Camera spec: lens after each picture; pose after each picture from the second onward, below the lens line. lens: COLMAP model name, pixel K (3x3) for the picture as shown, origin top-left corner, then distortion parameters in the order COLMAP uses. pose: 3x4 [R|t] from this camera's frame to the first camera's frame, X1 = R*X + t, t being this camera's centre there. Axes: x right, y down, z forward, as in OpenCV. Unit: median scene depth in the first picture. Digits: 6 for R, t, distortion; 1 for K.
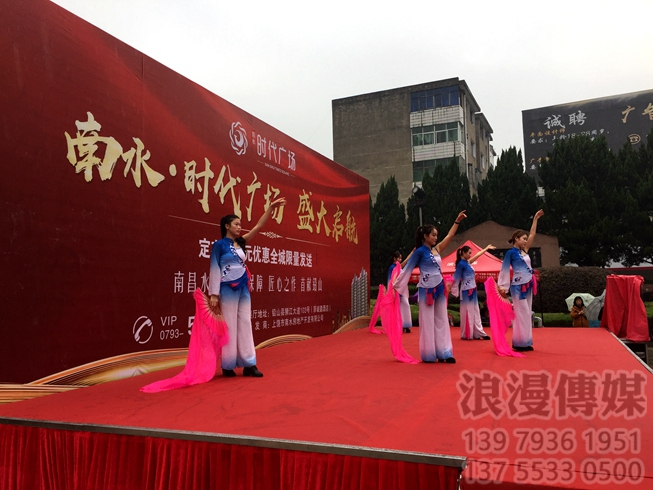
lens RADIAL K [[560.2, 0, 326.5], [0, 560.2, 245.0], [0, 0, 1]] dist [0.079727, -0.119946]
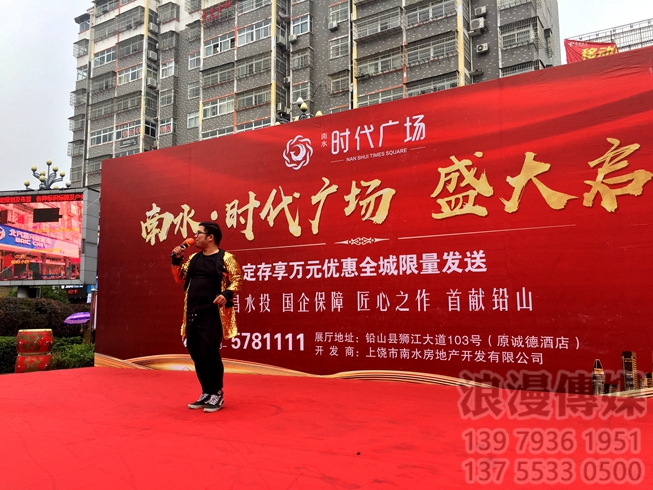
lens RADIAL K [[560.2, 0, 326.5], [0, 560.2, 245.0], [0, 0, 1]] dist [0.079727, -0.119946]
pose [[-0.131462, -0.105610, -0.985680, 0.722275], [0.089005, 0.989036, -0.117840, 0.080624], [0.987318, -0.103222, -0.120620, 1.074206]]
